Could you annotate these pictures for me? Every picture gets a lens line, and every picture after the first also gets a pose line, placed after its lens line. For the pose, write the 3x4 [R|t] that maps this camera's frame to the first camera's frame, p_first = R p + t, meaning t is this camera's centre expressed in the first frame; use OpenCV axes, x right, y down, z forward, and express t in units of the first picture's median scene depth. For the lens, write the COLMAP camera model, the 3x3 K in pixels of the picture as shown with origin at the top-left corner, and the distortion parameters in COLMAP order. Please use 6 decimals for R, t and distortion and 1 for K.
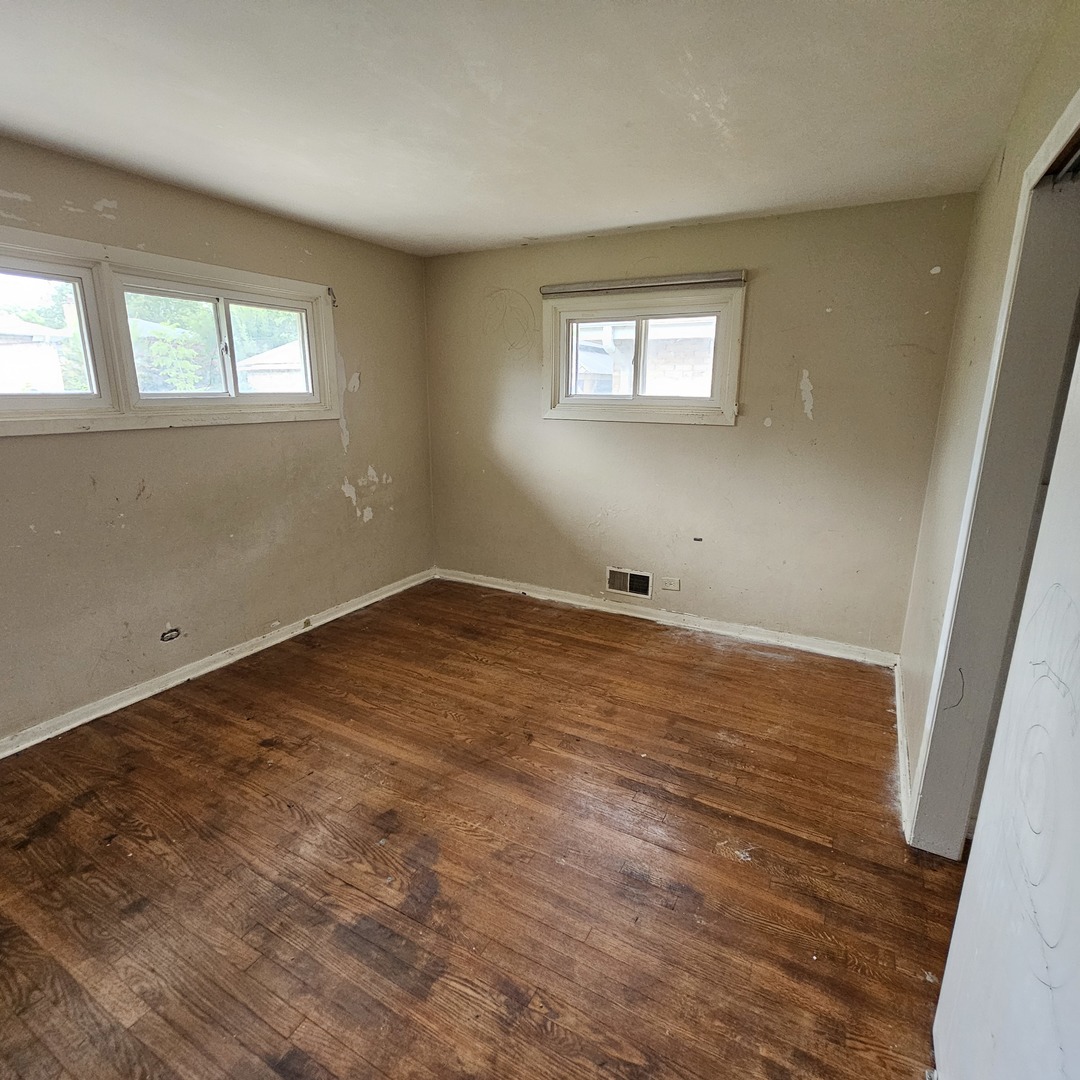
lens RADIAL K [[589.6, 0, 540.7], [0, 589.6, 537.9], [0, 0, 1]] dist [-0.002916, -0.000201]
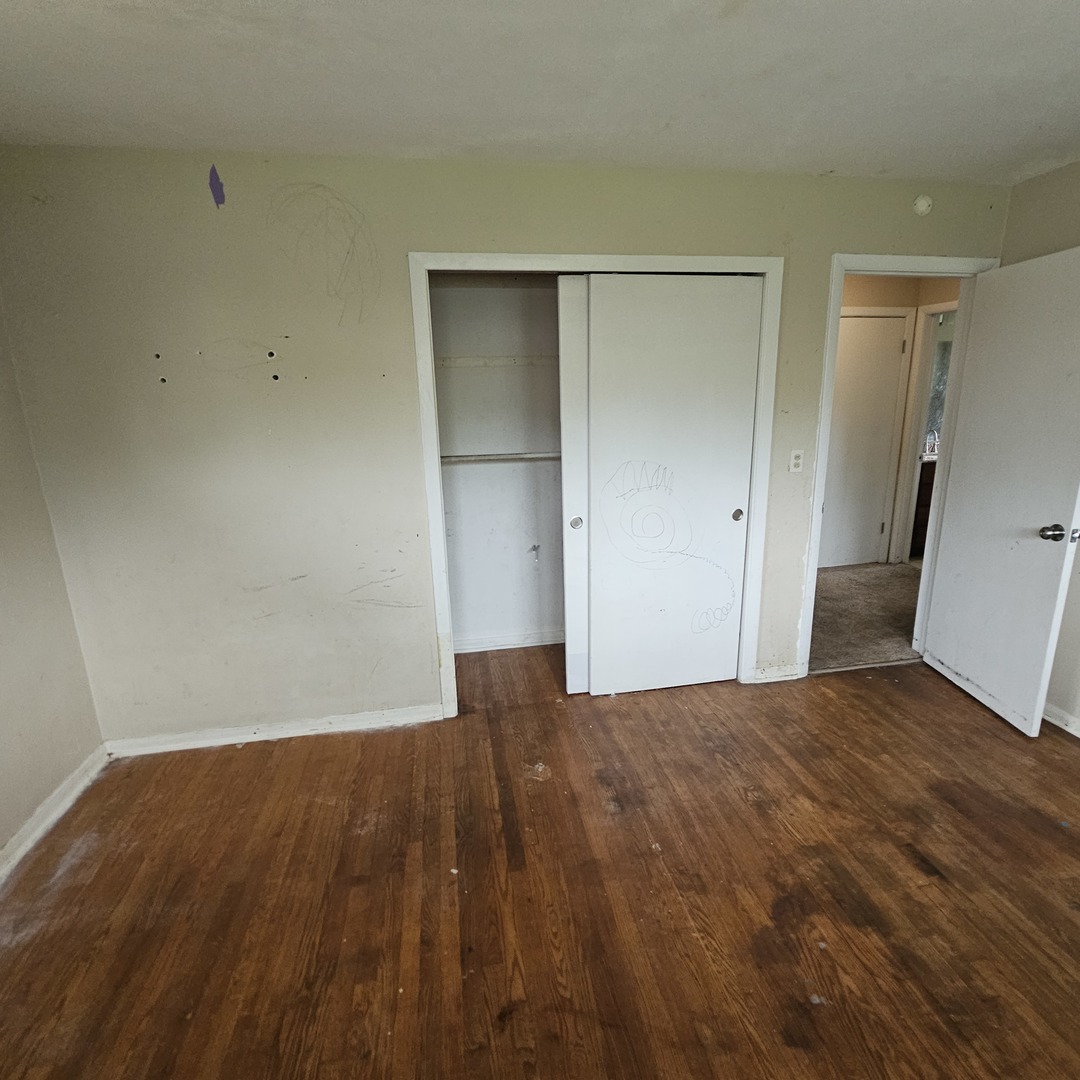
lens RADIAL K [[589.6, 0, 542.7], [0, 589.6, 536.5], [0, 0, 1]] dist [-0.002916, -0.000201]
pose [[-0.631744, -0.185235, 0.752720, -0.534043], [0.209538, 0.894075, 0.395883, -0.413032], [-0.746320, 0.407820, -0.526013, 1.495064]]
